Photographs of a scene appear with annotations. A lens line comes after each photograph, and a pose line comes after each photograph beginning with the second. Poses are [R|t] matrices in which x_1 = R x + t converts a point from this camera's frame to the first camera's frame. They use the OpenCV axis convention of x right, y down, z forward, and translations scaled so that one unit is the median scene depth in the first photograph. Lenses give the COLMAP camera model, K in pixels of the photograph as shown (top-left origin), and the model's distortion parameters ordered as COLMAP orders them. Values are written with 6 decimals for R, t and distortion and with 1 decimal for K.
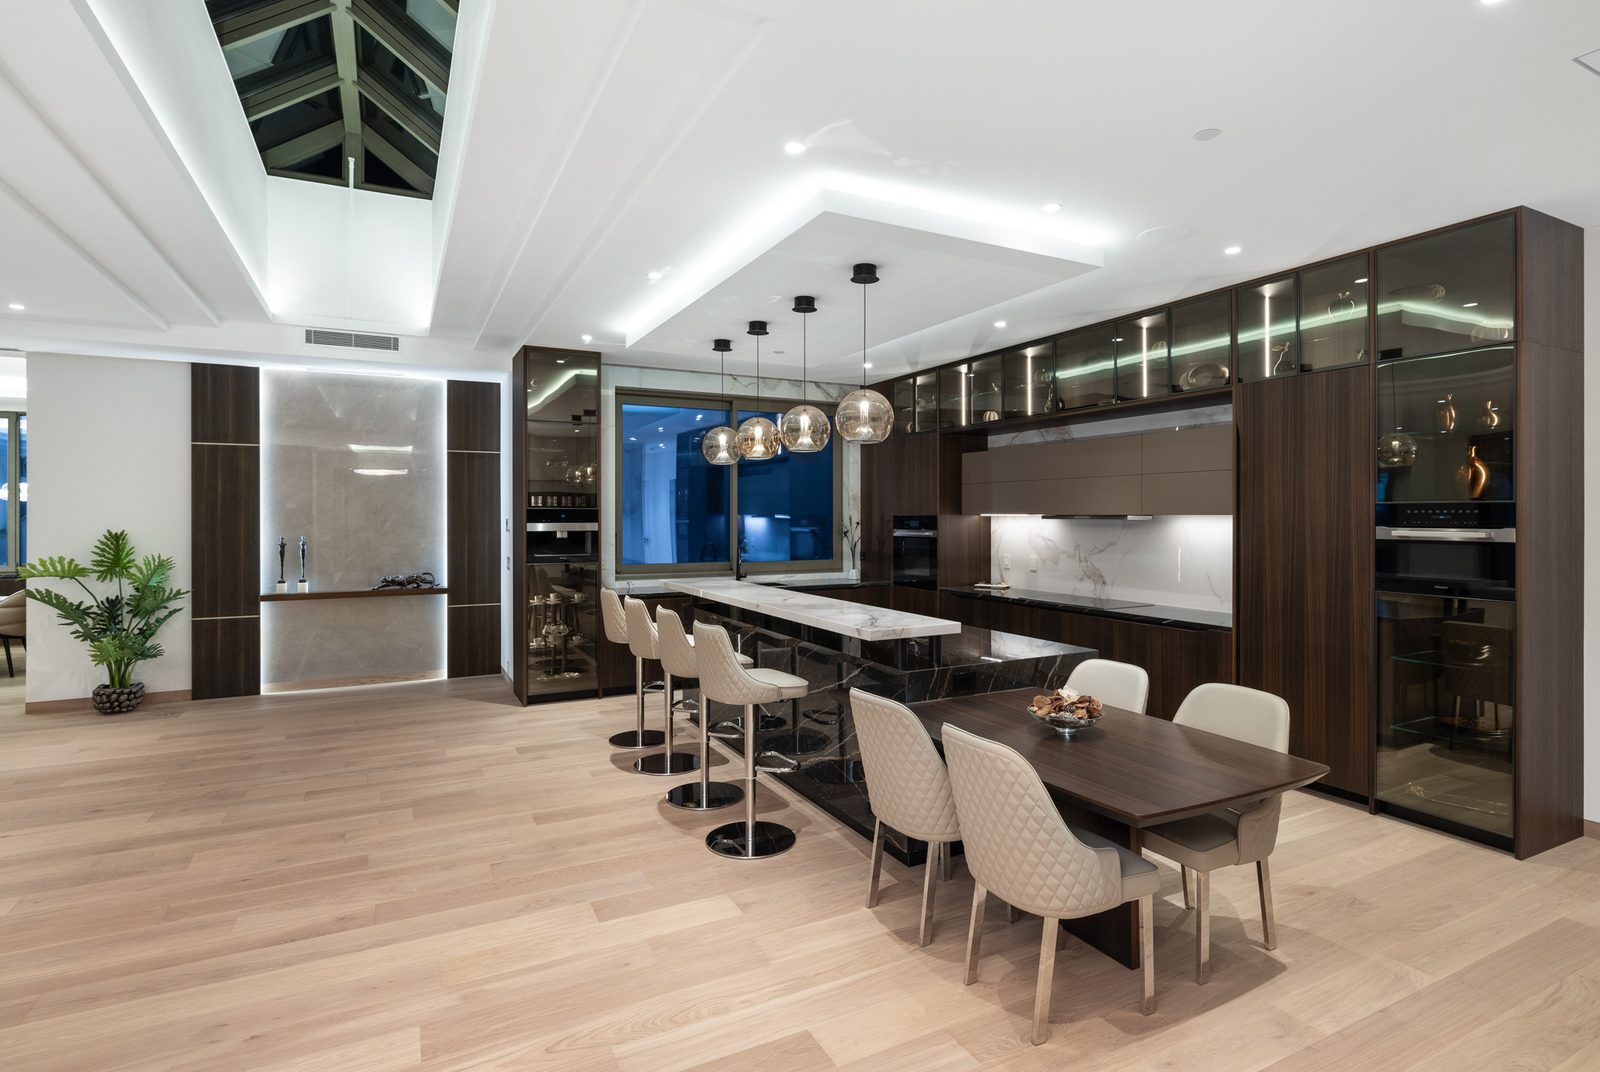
lens RADIAL K [[820.1, 0, 798.1], [0, 820.1, 513.2], [0, 0, 1]] dist [-0.004727, 0.000456]
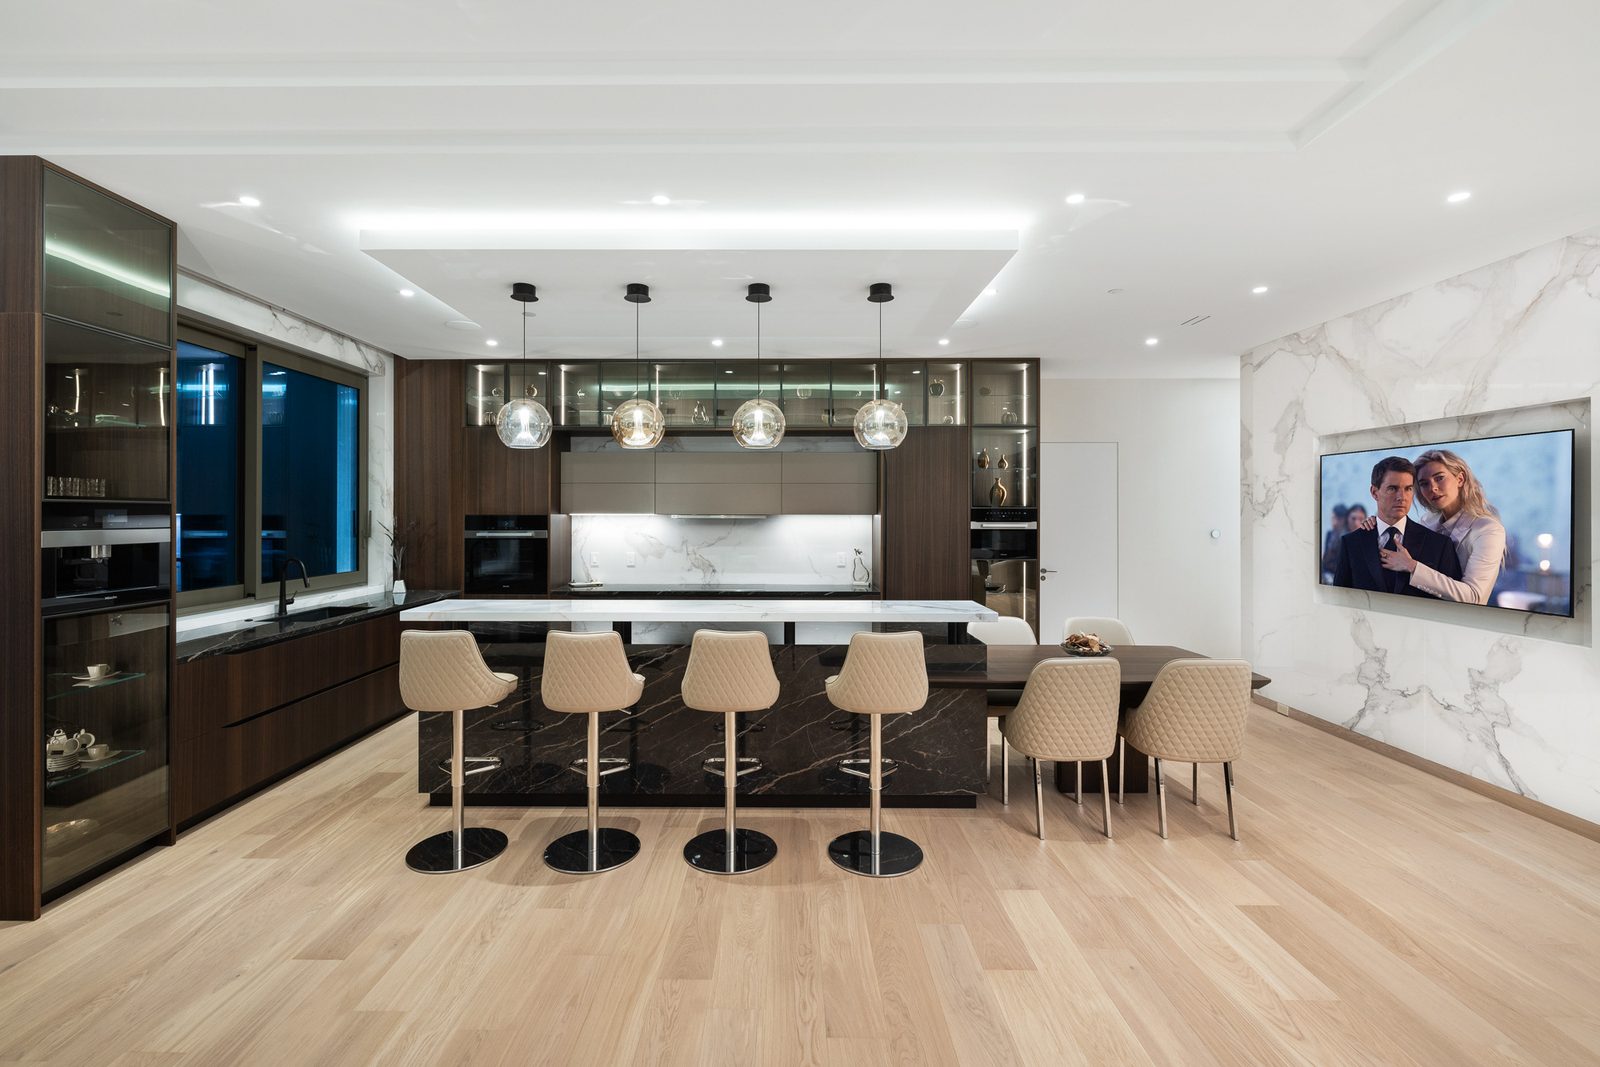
lens RADIAL K [[710.0, 0, 795.2], [0, 710.0, 512.6], [0, 0, 1]] dist [0.000894, 0.000559]
pose [[0.449583, 0.002603, 0.893235, -0.566789], [-0.003134, 0.999994, -0.001337, 0.000322], [-0.893233, -0.002199, 0.449588, 0.476413]]
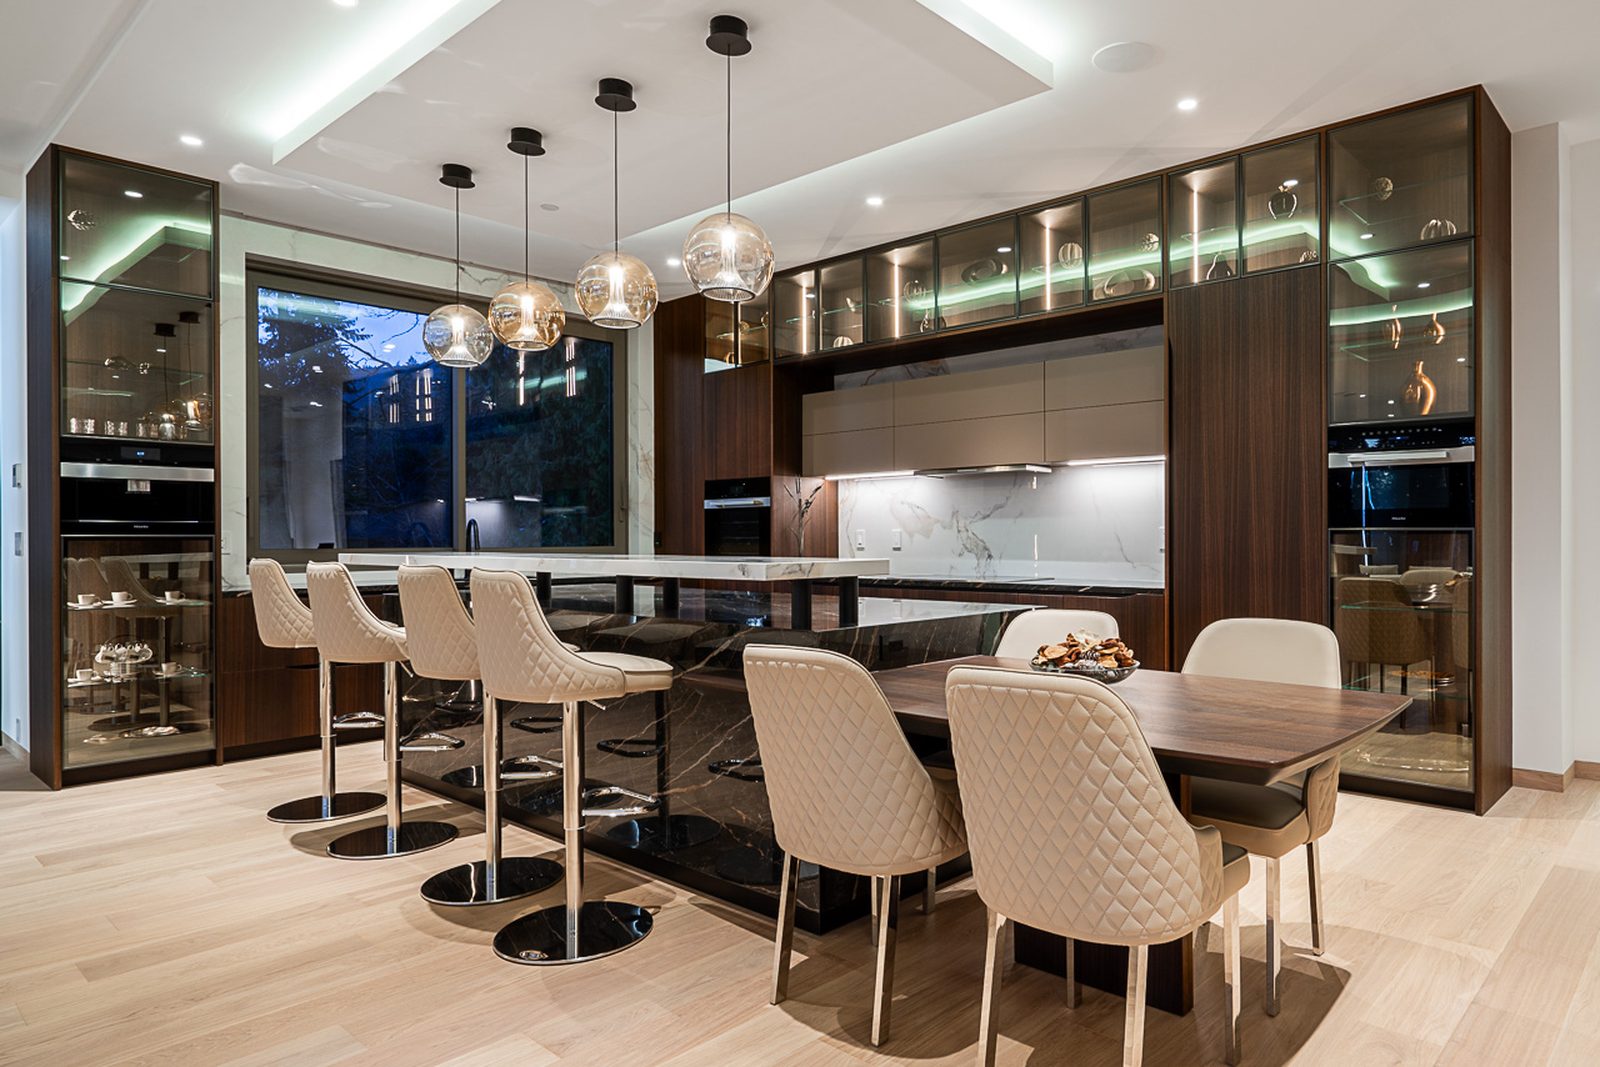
lens RADIAL K [[995.0, 0, 956.7], [0, 995.0, 535.8], [0, 0, 1]] dist [-0.006266, 0.005442]
pose [[0.914857, -0.003618, 0.403762, -0.050304], [0.003593, 0.999993, 0.000818, 0.072067], [-0.403762, 0.000702, 0.914864, 0.147438]]
